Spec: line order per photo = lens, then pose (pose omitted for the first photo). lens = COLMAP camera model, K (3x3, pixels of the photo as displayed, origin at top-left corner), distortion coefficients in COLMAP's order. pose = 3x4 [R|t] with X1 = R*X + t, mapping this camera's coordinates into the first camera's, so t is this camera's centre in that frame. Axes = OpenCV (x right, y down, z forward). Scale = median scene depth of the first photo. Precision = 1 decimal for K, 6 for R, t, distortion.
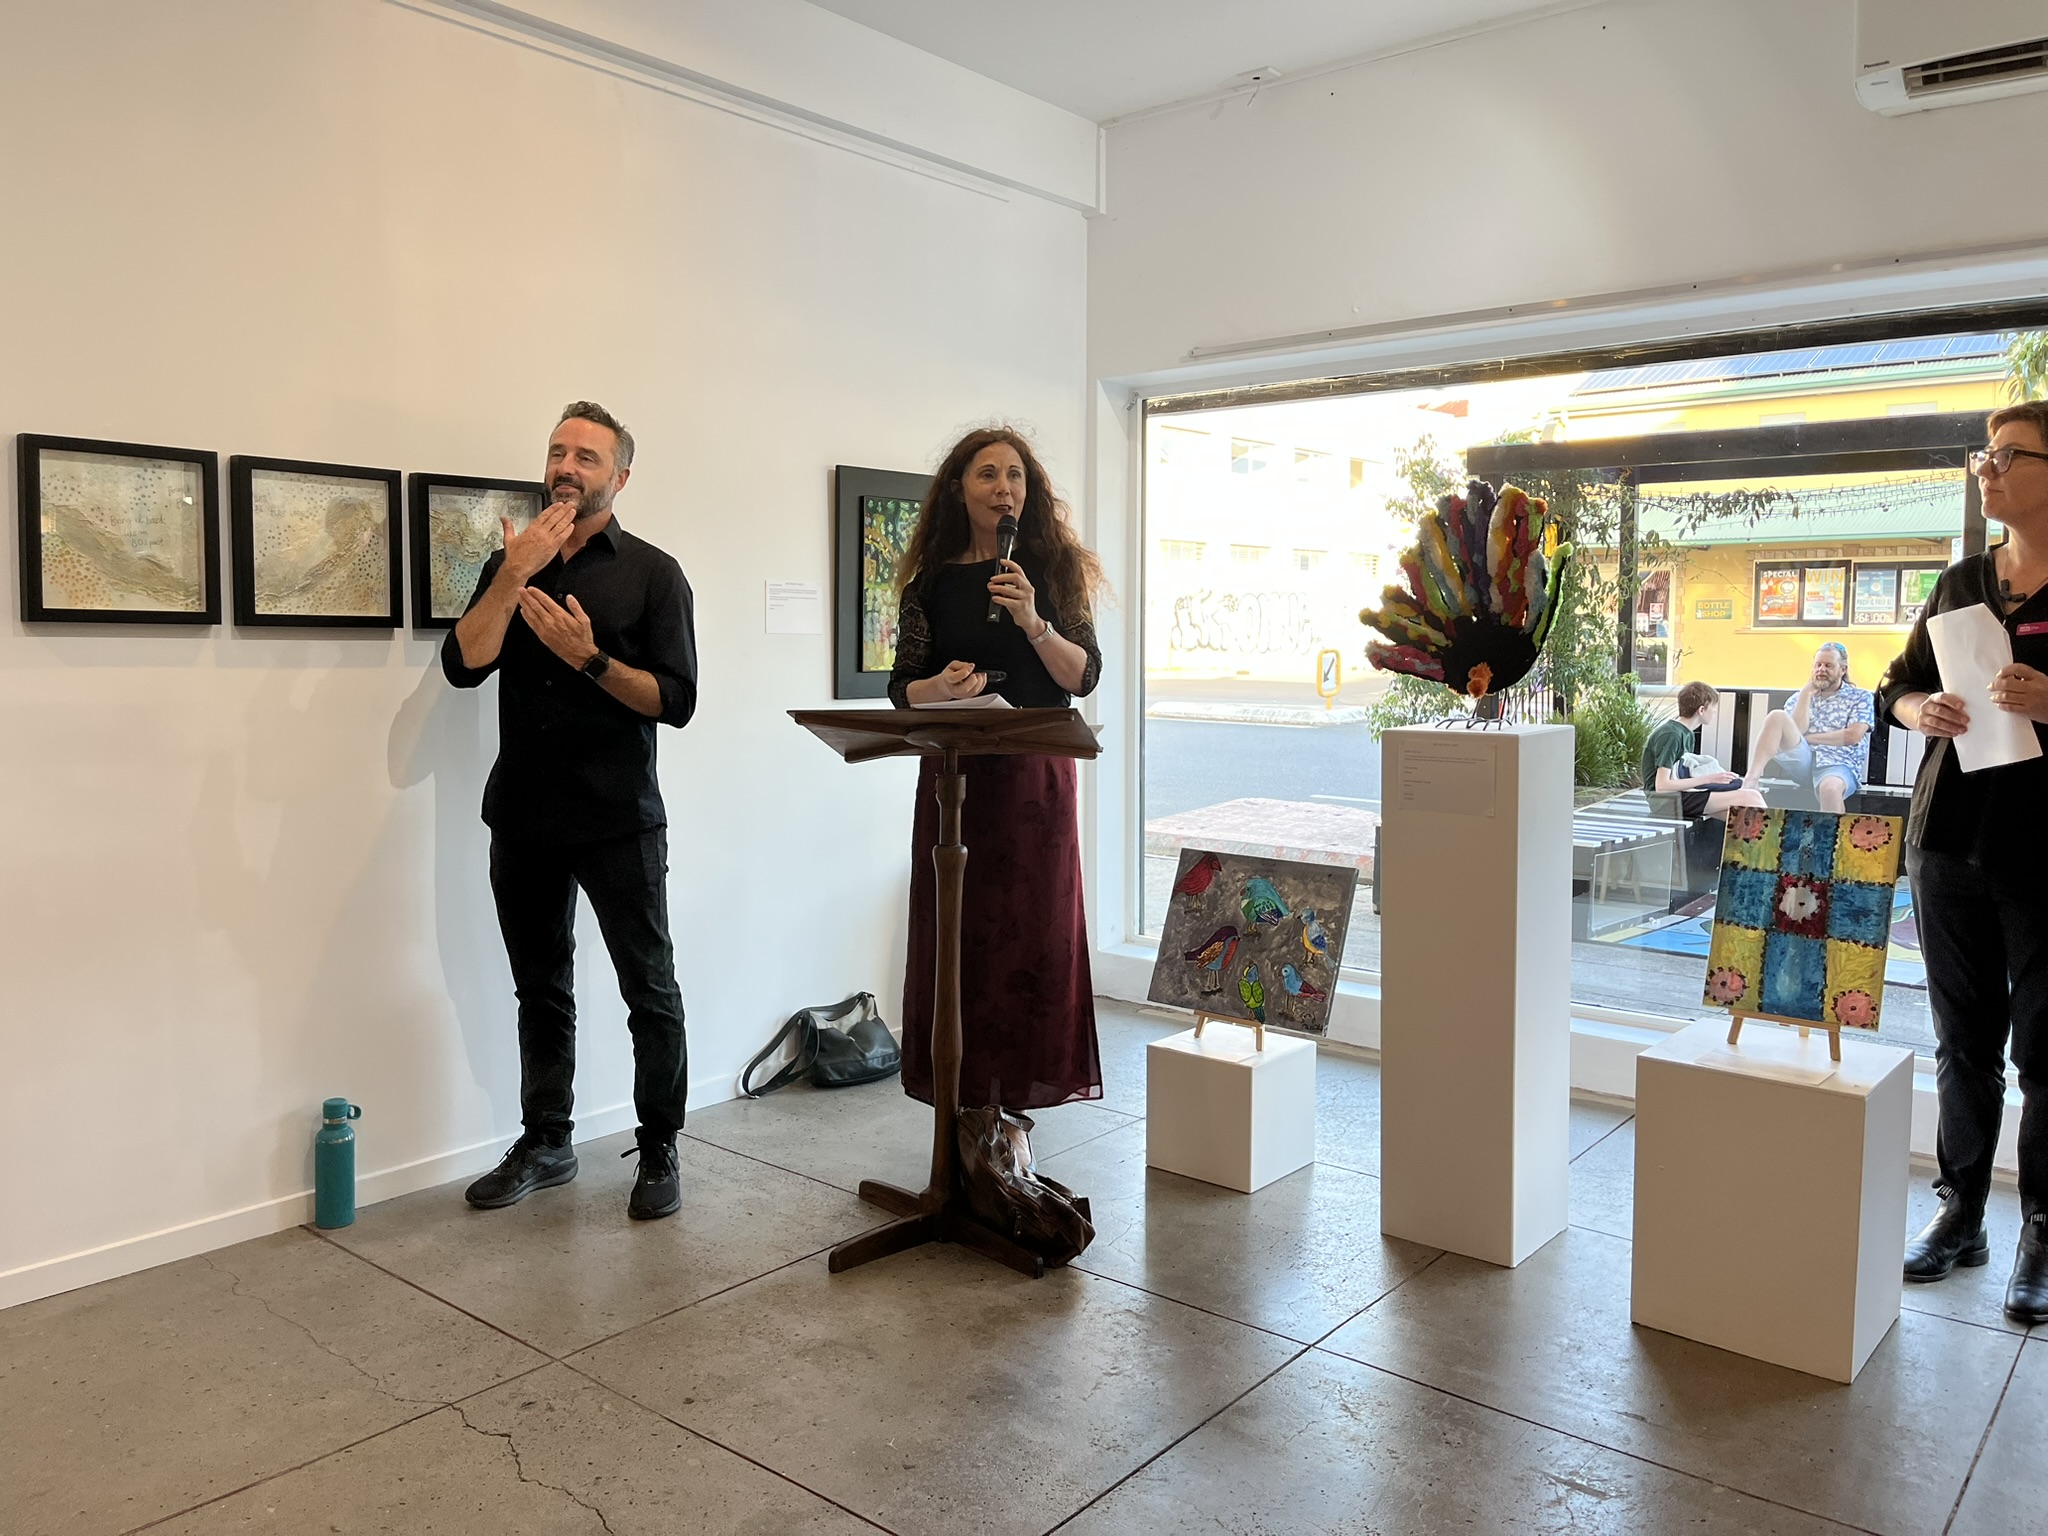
lens RADIAL K [[1551.6, 0, 1044.1], [0, 1551.6, 758.0], [0, 0, 1]] dist [0.046646, -0.085438]
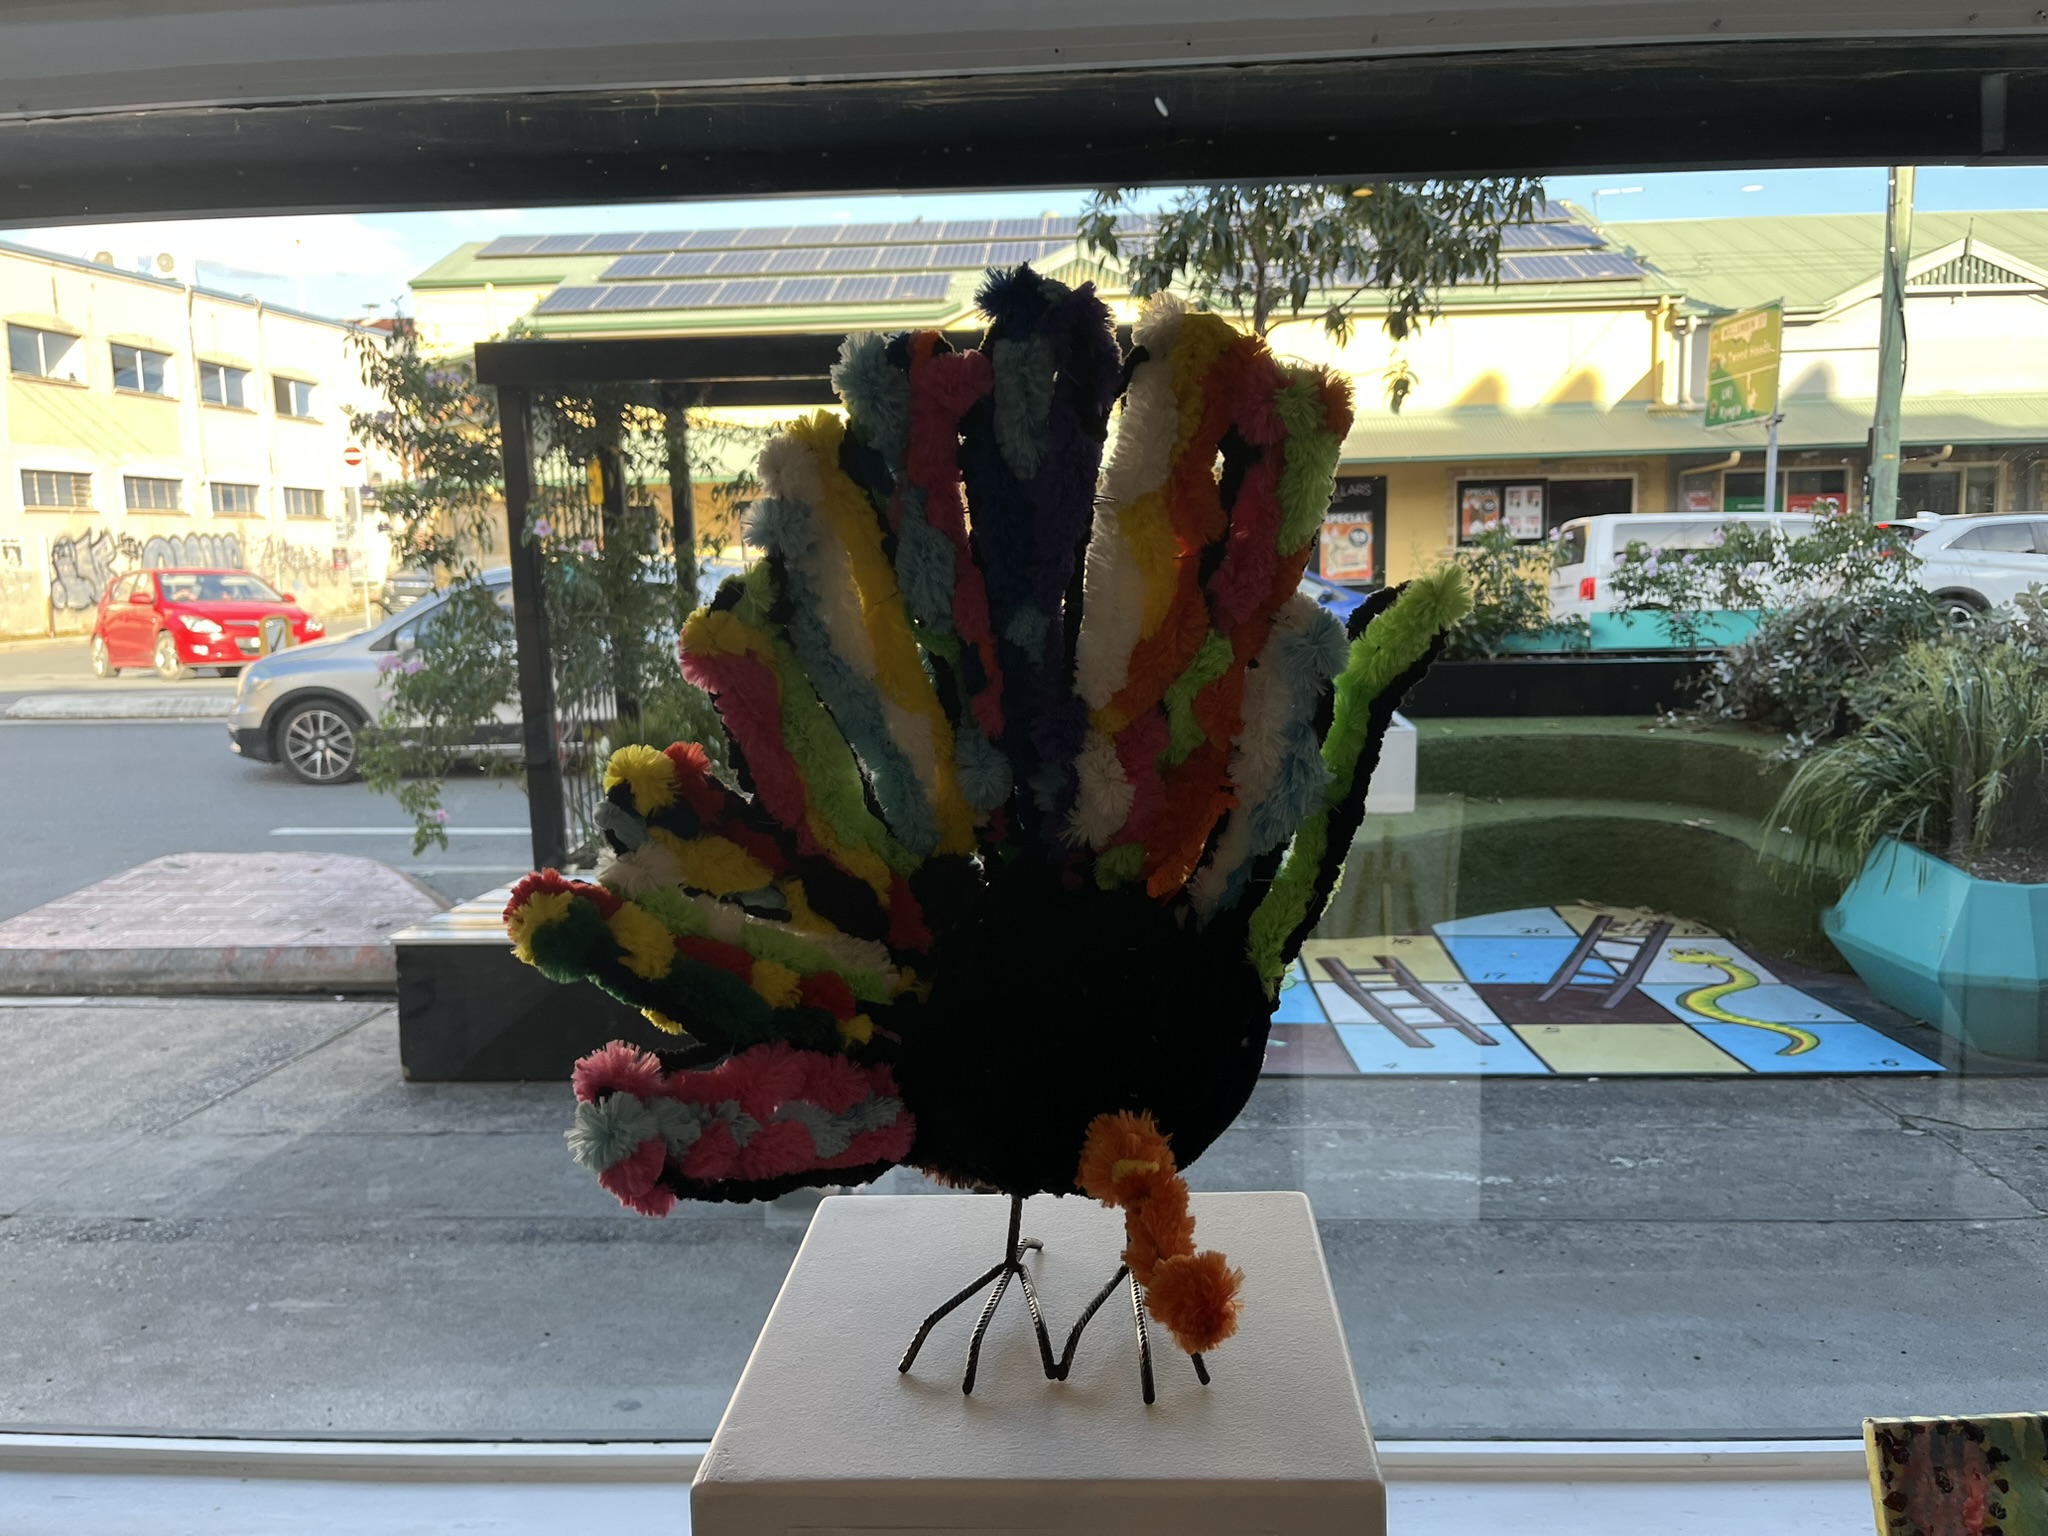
lens RADIAL K [[1551.6, 0, 1039.7], [0, 1551.6, 754.0], [0, 0, 1]] dist [0.046646, -0.085438]
pose [[0.803120, -0.098560, 0.587609, 0.103888], [0.075063, 0.995103, 0.064316, -0.089563], [-0.591070, -0.007546, 0.806585, 0.587567]]
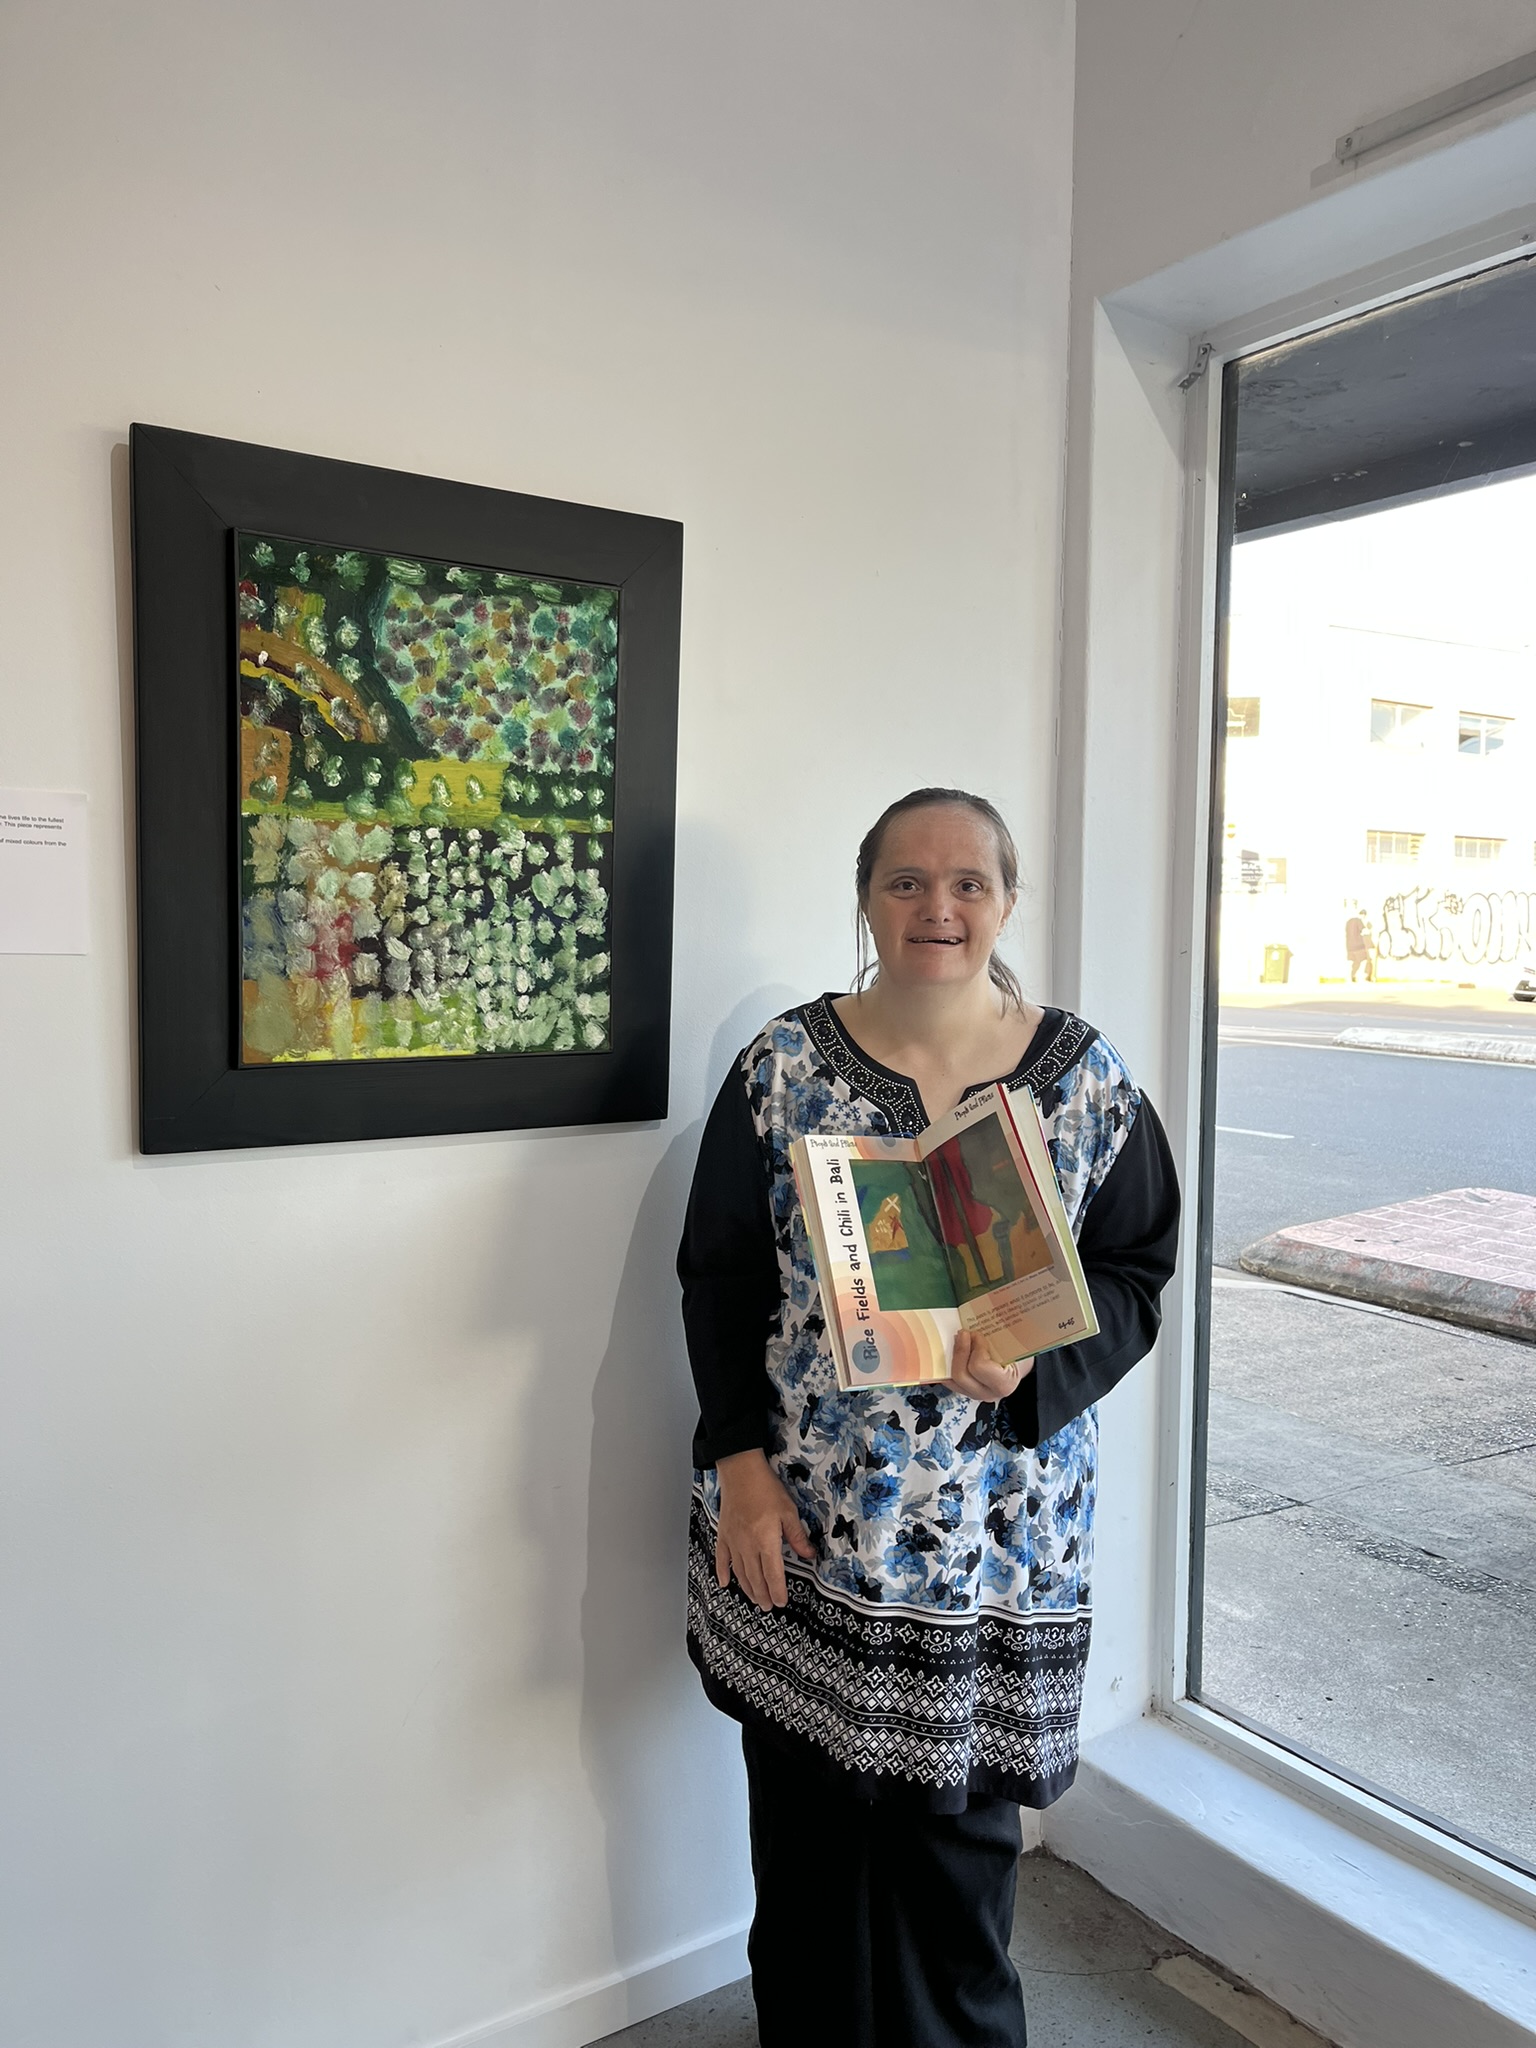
lens RADIAL K [[1551.6, 0, 808.4], [0, 1551.6, 1026.1], [0, 0, 1]] dist [0.046646, -0.085438]
pose [[0.963160, 0.028006, -0.267468, 0.086376], [-0.033509, 0.999310, -0.016032, -0.062748], [0.266834, 0.024404, 0.963433, 0.707952]]
